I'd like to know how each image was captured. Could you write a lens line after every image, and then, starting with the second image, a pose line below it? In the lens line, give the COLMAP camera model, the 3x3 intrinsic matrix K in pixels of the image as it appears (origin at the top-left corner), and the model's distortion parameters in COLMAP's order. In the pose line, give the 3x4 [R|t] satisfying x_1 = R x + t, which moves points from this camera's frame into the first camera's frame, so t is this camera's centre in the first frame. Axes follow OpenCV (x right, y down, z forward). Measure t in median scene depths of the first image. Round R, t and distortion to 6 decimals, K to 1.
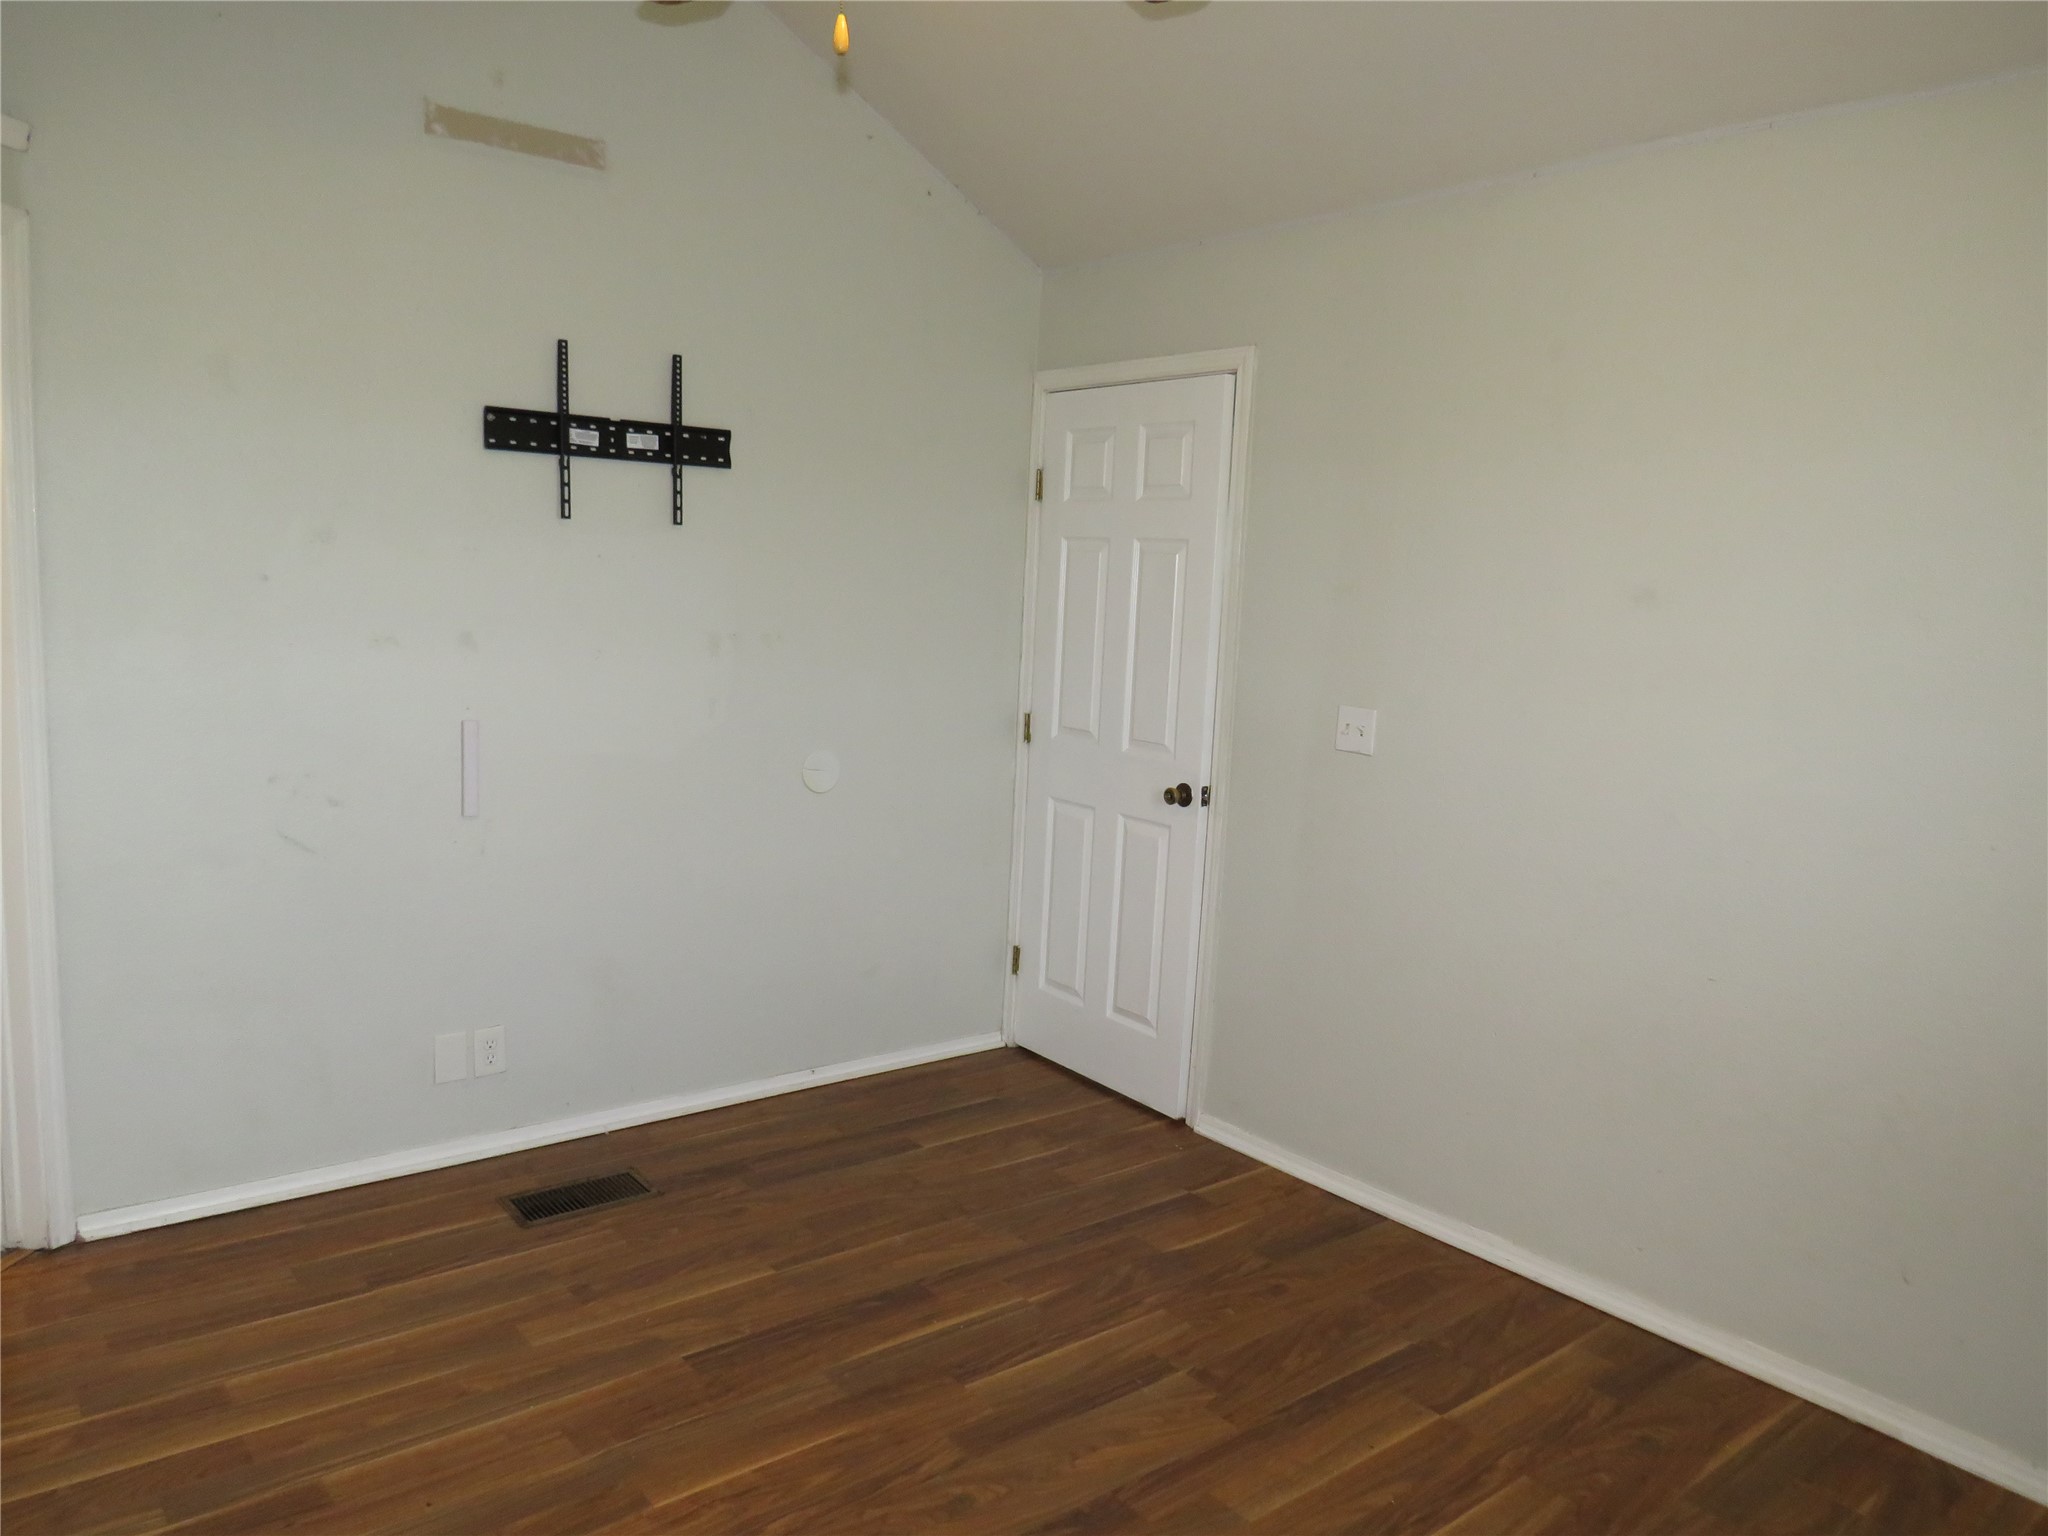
lens RADIAL K [[1451.8, 0, 1014.5], [0, 1451.8, 763.5], [0, 0, 1]] dist [-0.036394, 0.017107]
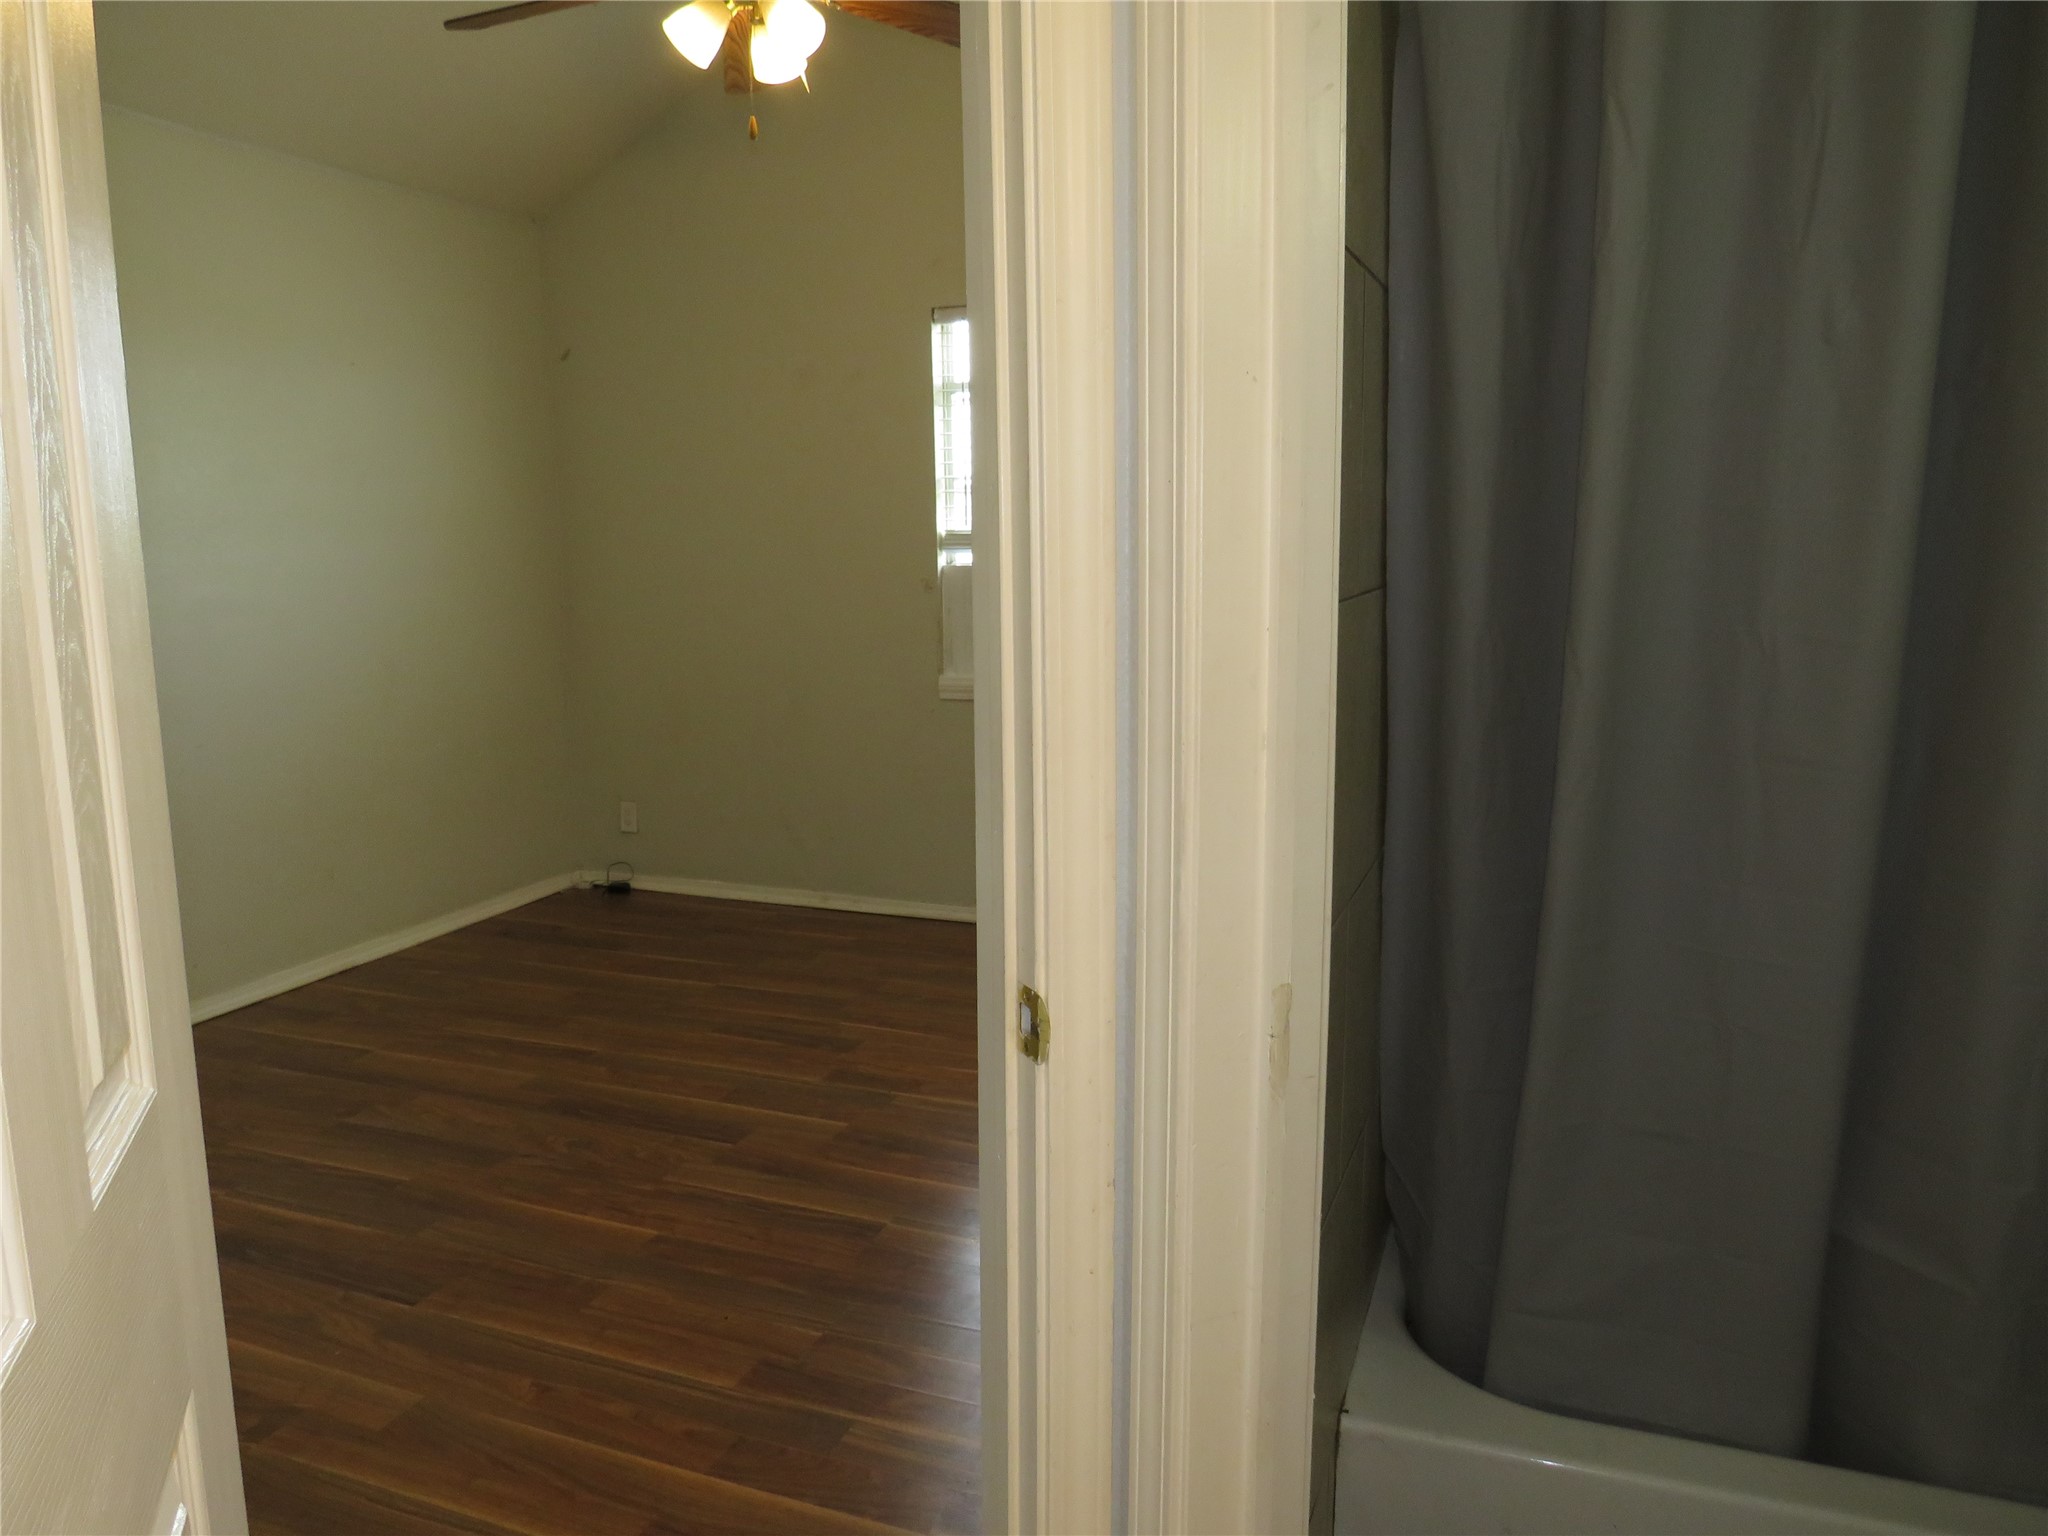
lens RADIAL K [[1451.8, 0, 1024.1], [0, 1451.8, 774.3], [0, 0, 1]] dist [-0.036394, 0.017107]
pose [[-0.492947, -0.183975, 0.850386, -0.911047], [0.094888, 0.960191, 0.262735, -0.090274], [-0.864870, 0.210205, -0.455866, 0.813337]]
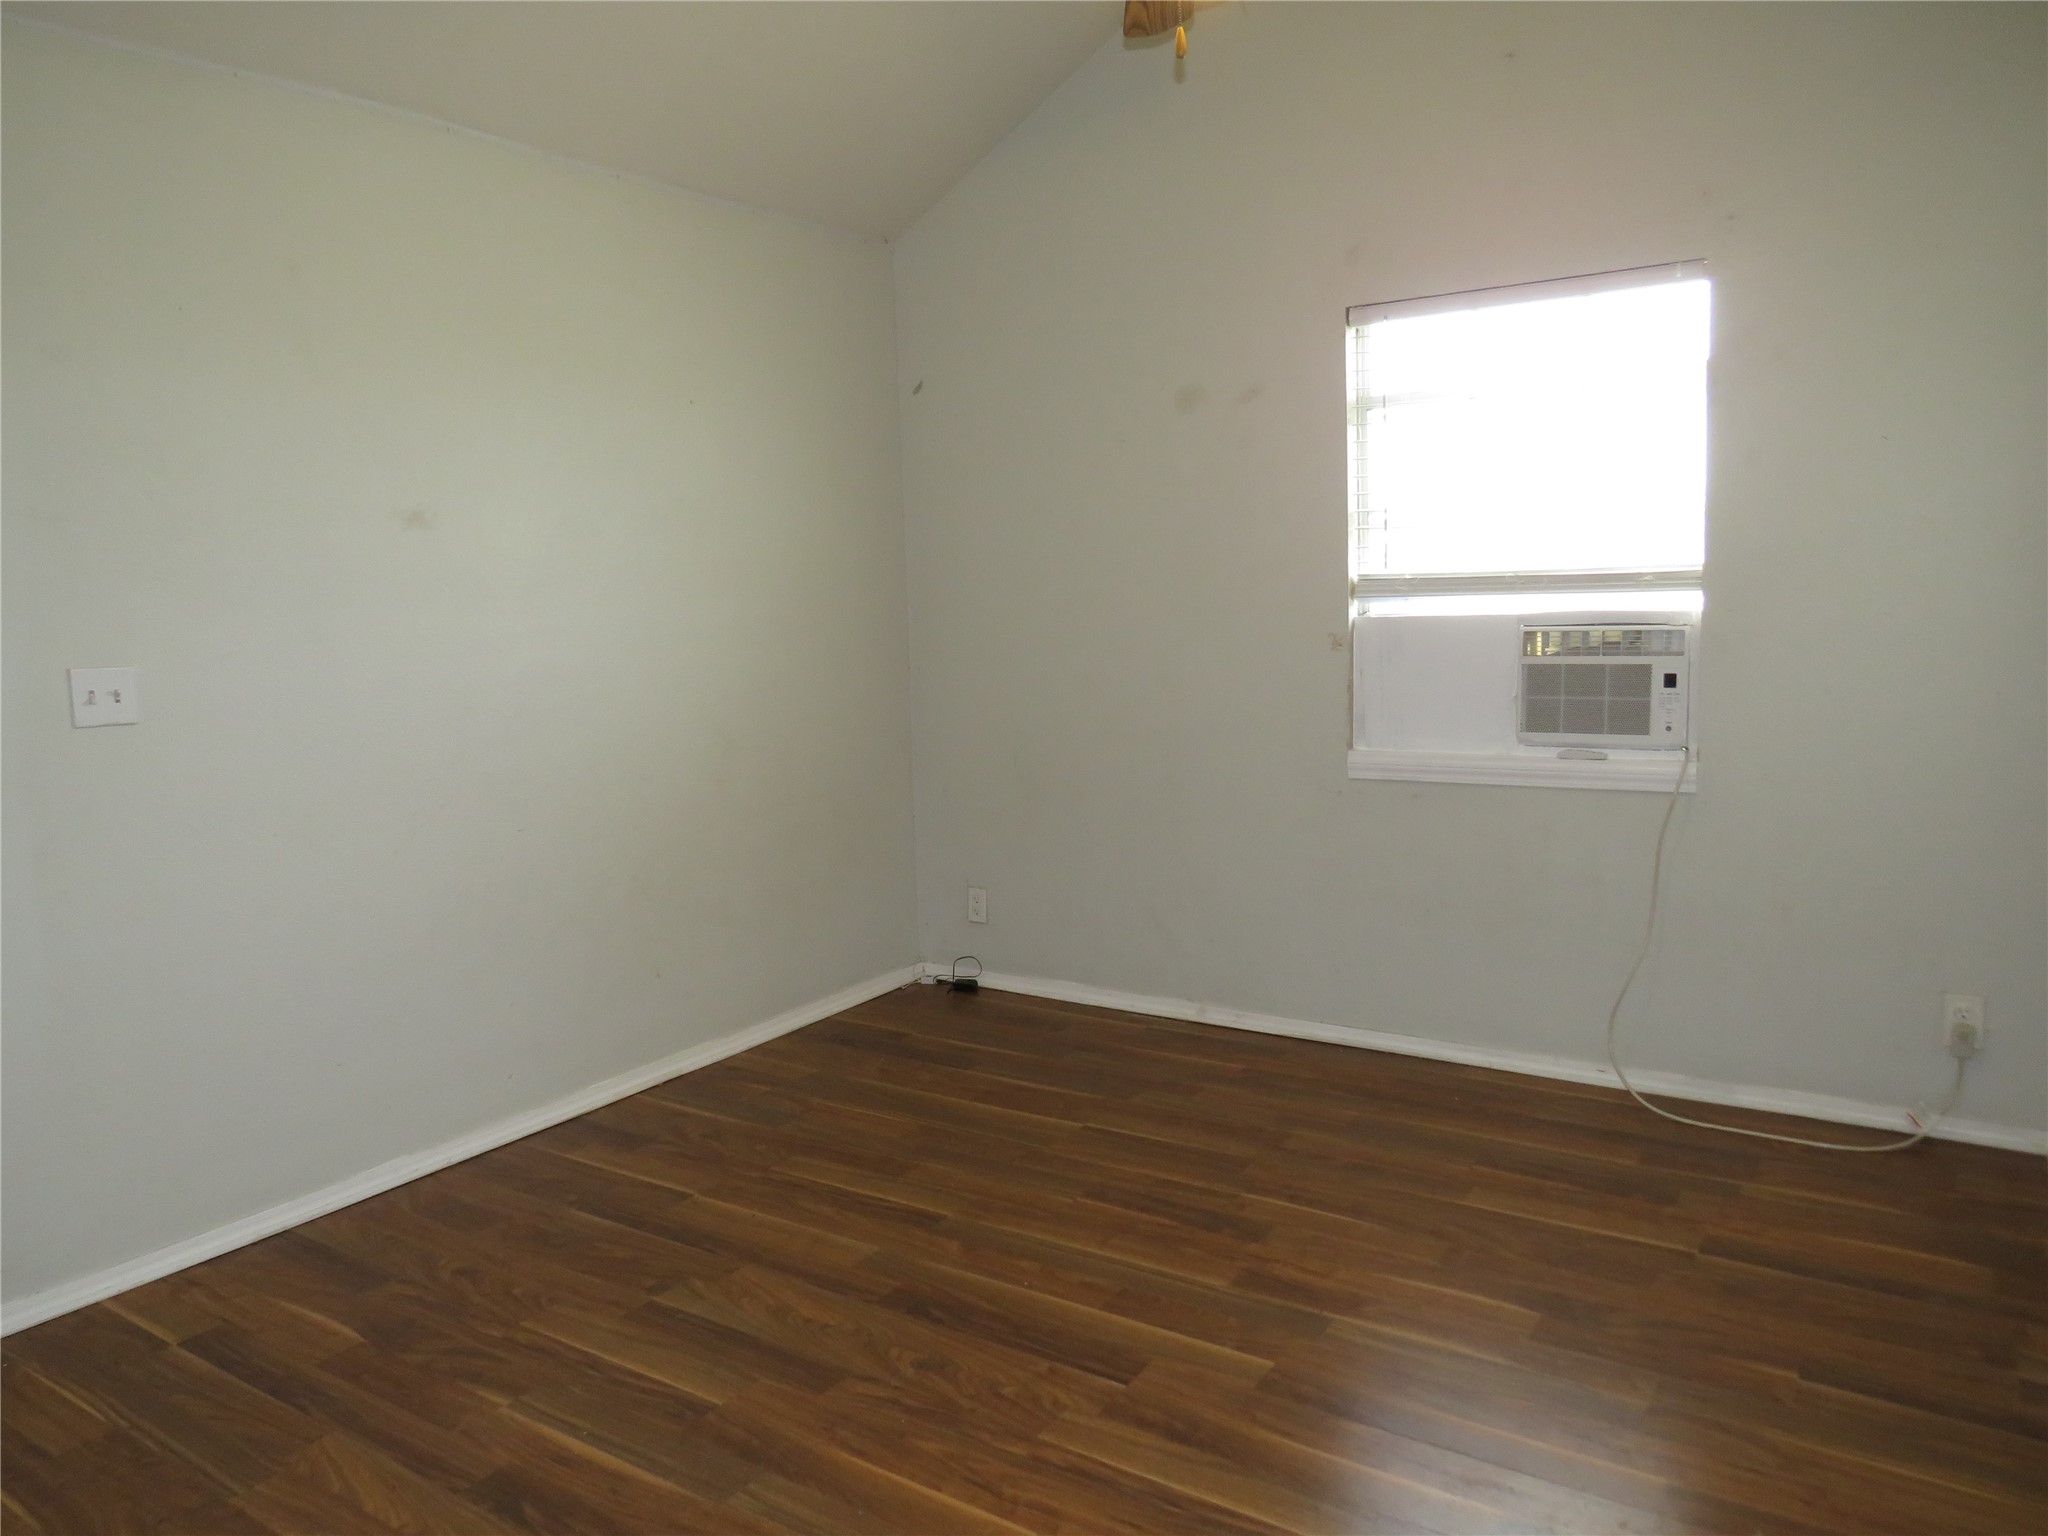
lens RADIAL K [[1451.8, 0, 1006.9], [0, 1451.8, 770.1], [0, 0, 1]] dist [-0.036394, 0.017107]
pose [[-0.281795, -0.155948, 0.946716, -0.676166], [0.139134, 0.969632, 0.201137, -0.075810], [-0.949333, 0.188399, -0.251540, 0.776555]]
